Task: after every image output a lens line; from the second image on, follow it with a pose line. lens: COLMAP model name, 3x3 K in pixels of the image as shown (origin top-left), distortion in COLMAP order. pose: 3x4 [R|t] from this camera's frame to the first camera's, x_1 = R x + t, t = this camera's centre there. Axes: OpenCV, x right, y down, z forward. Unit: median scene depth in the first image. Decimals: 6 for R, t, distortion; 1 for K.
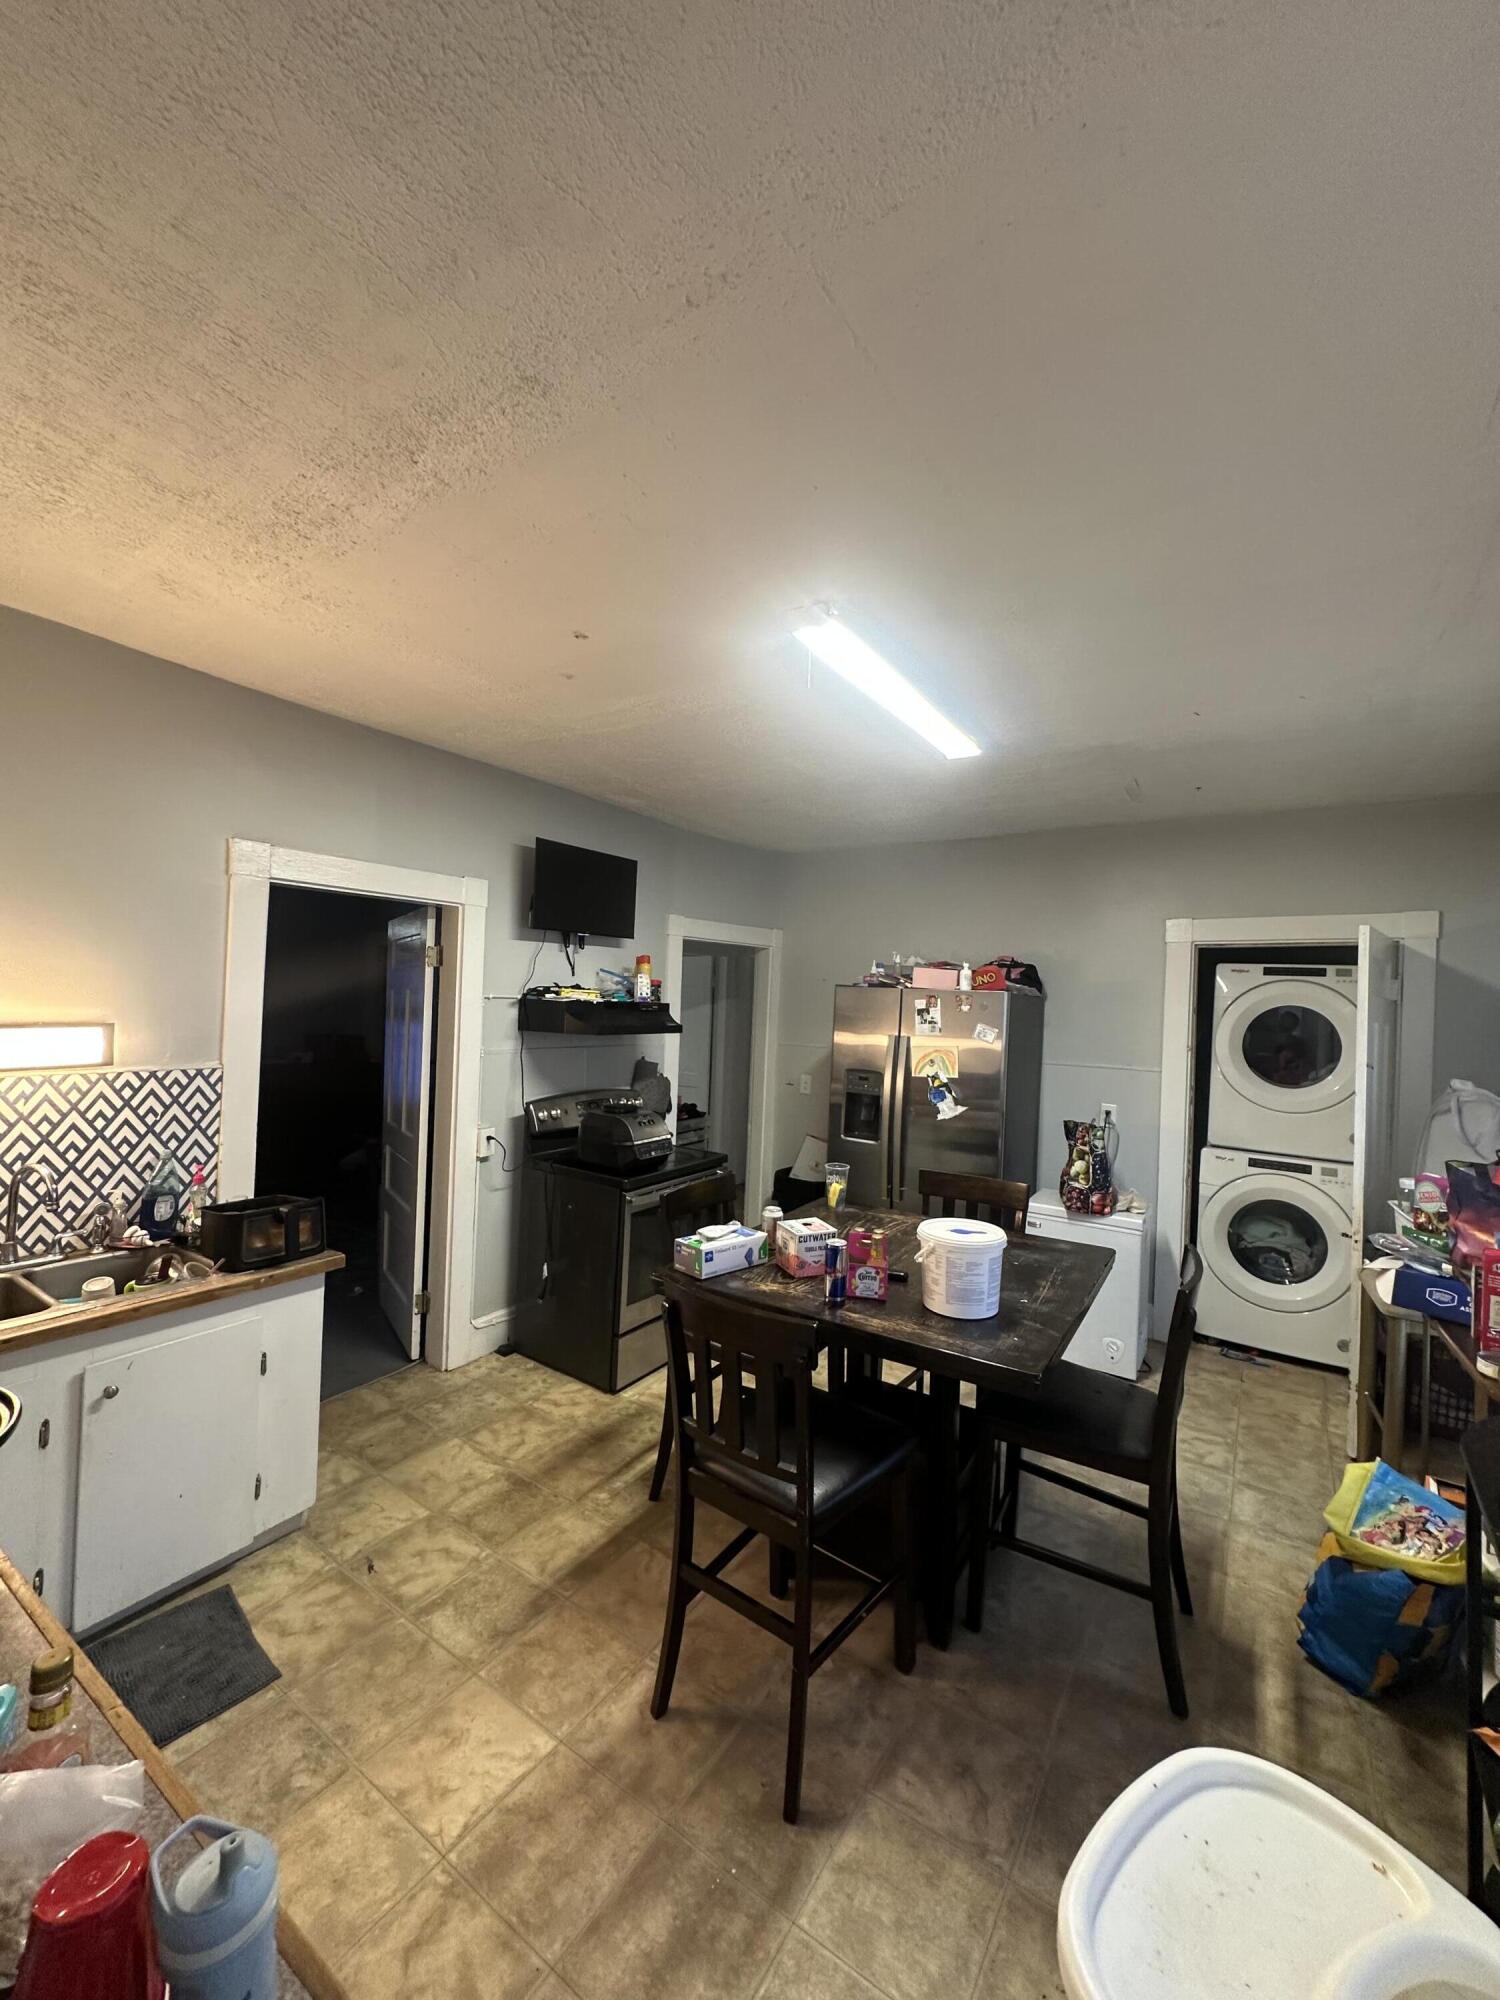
lens RADIAL K [[792.5, 0, 743.0], [0, 792.5, 995.9], [0, 0, 1]] dist [0.001457, 0.000719]
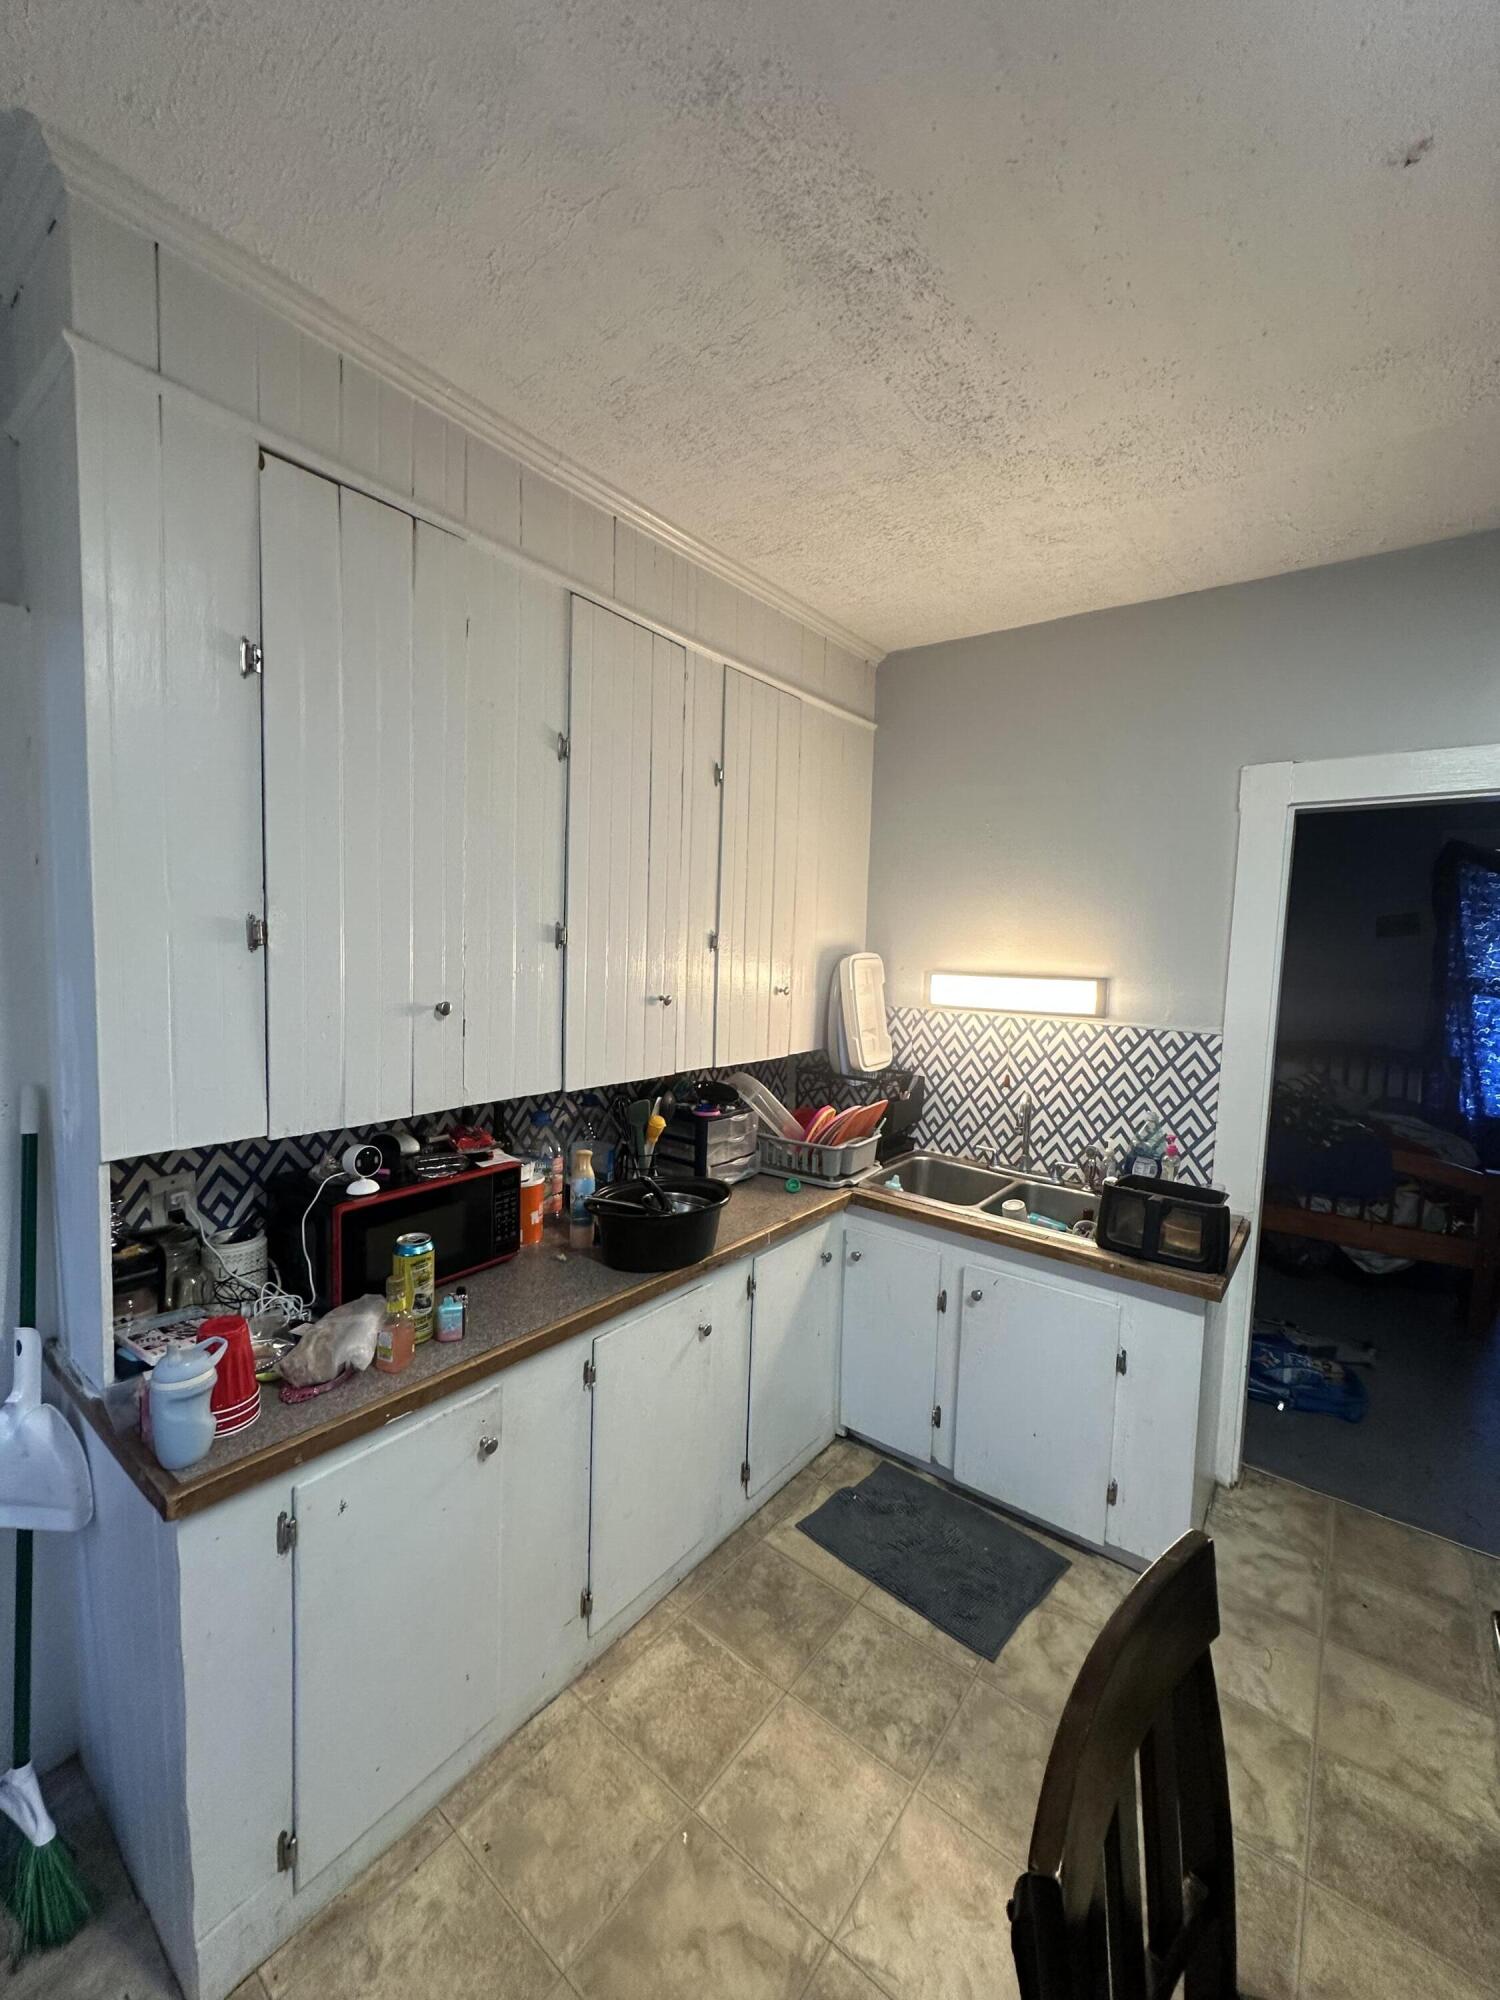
lens RADIAL K [[792.5, 0, 743.0], [0, 792.5, 995.4], [0, 0, 1]] dist [0.001457, 0.000719]
pose [[-0.056275, 0.037829, -0.997698, 0.273600], [-0.022273, 0.998986, 0.039134, 0.027113], [0.998167, 0.024424, -0.055375, 0.581466]]
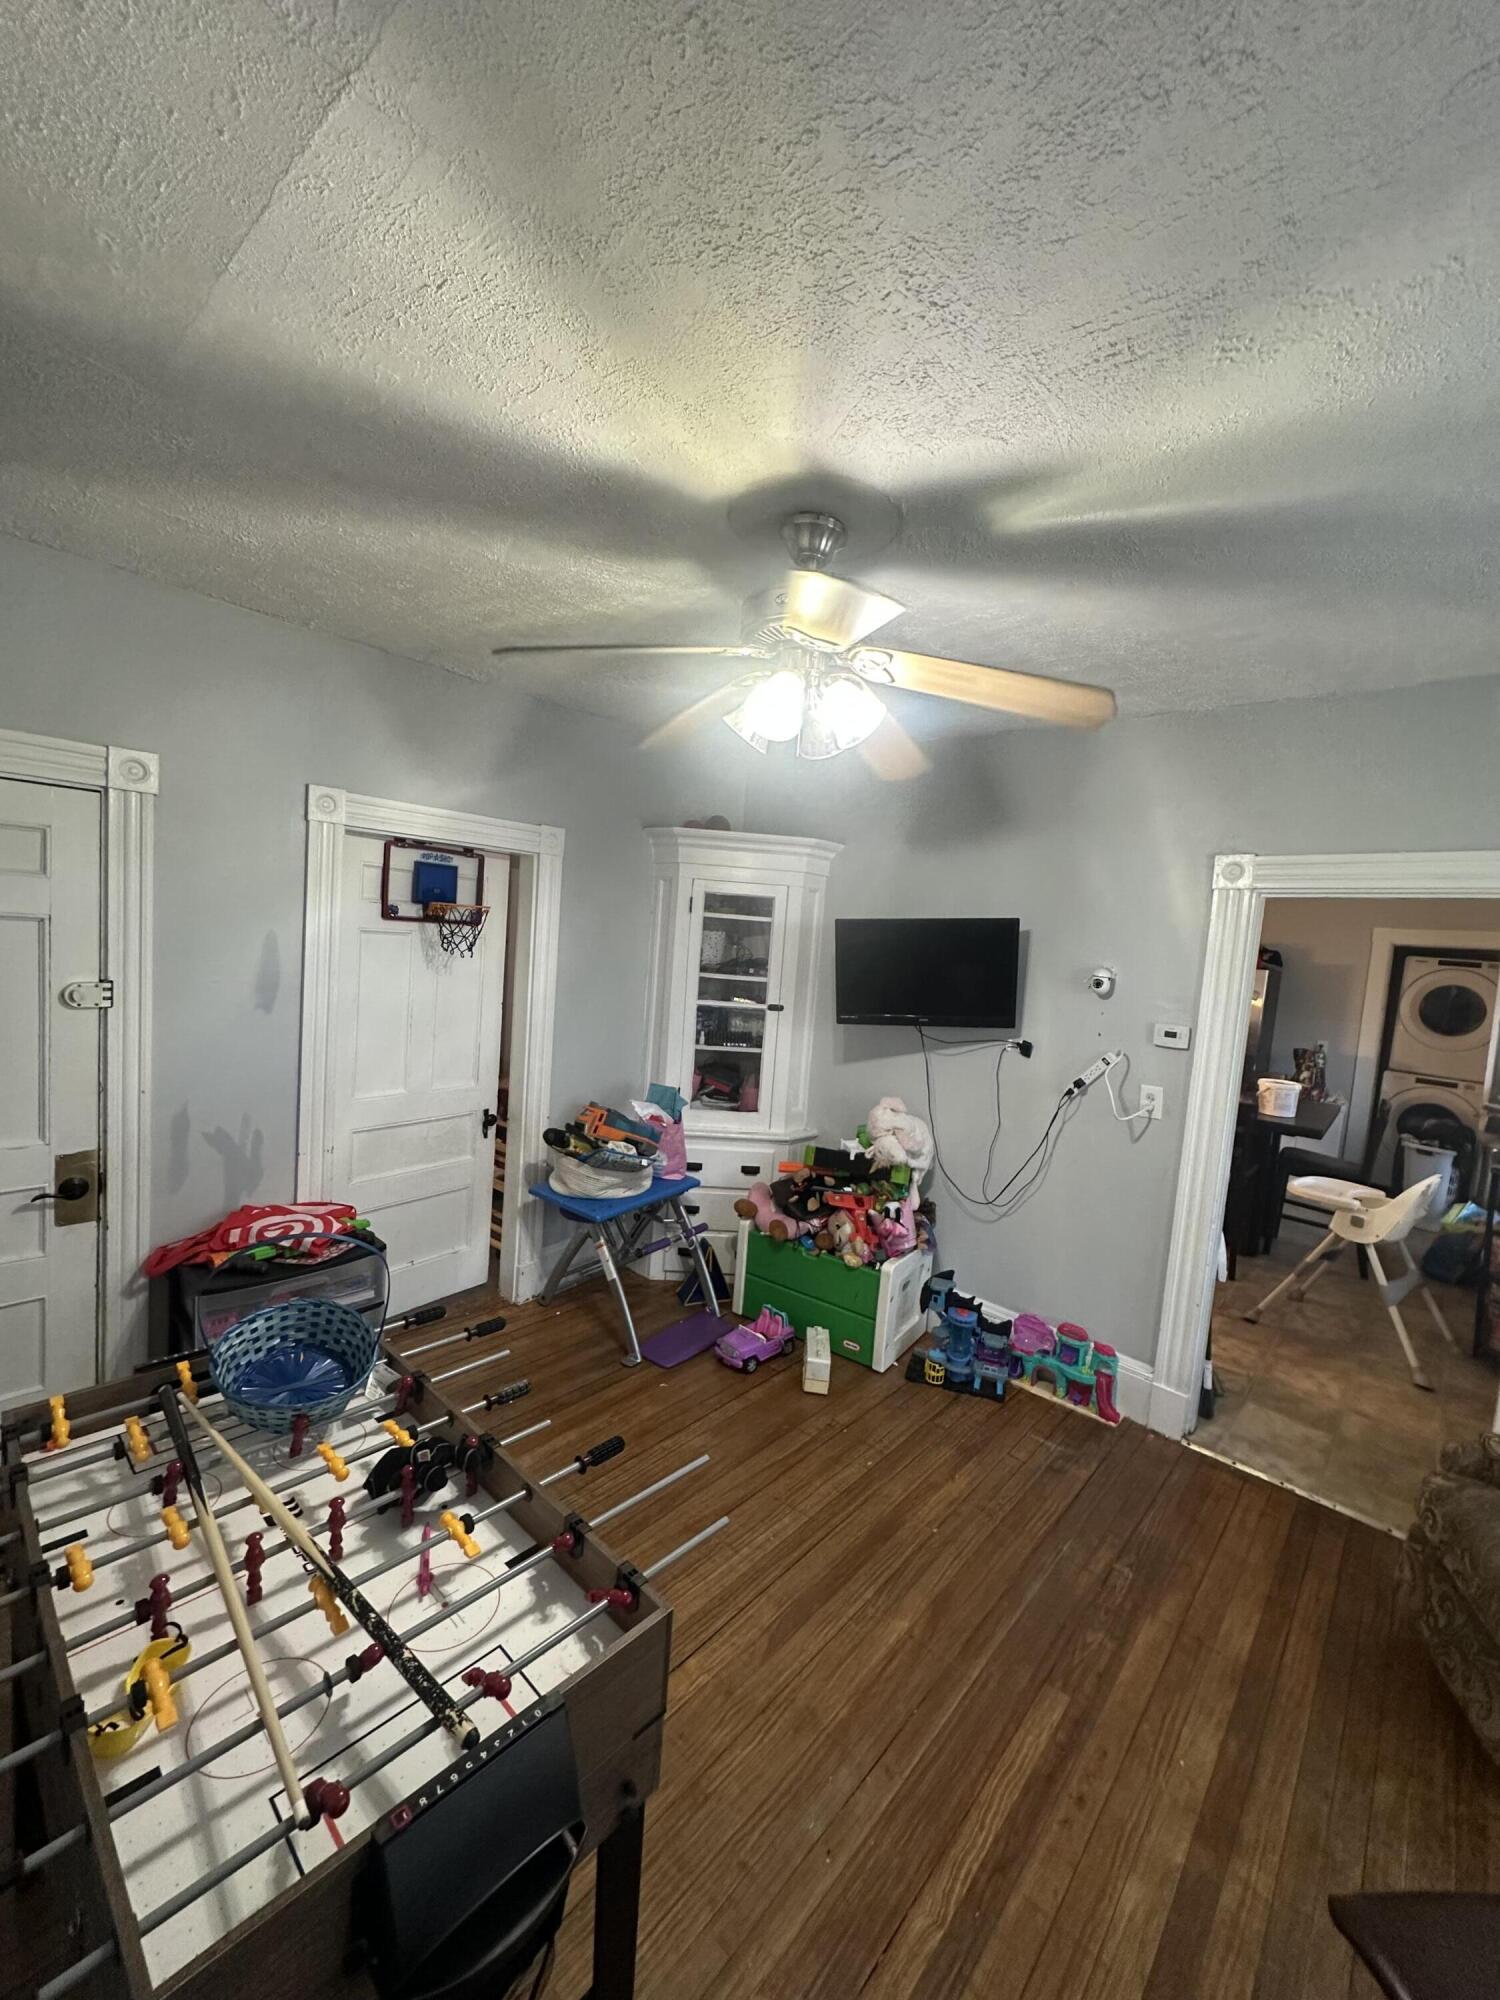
lens RADIAL K [[792.5, 0, 754.0], [0, 792.5, 1000.2], [0, 0, 1]] dist [0.001457, 0.000719]
pose [[0.990238, 0.045524, -0.131745, -0.884141], [-0.034502, 0.995803, 0.084768, -0.078179], [0.135051, -0.079395, 0.987653, -1.377258]]
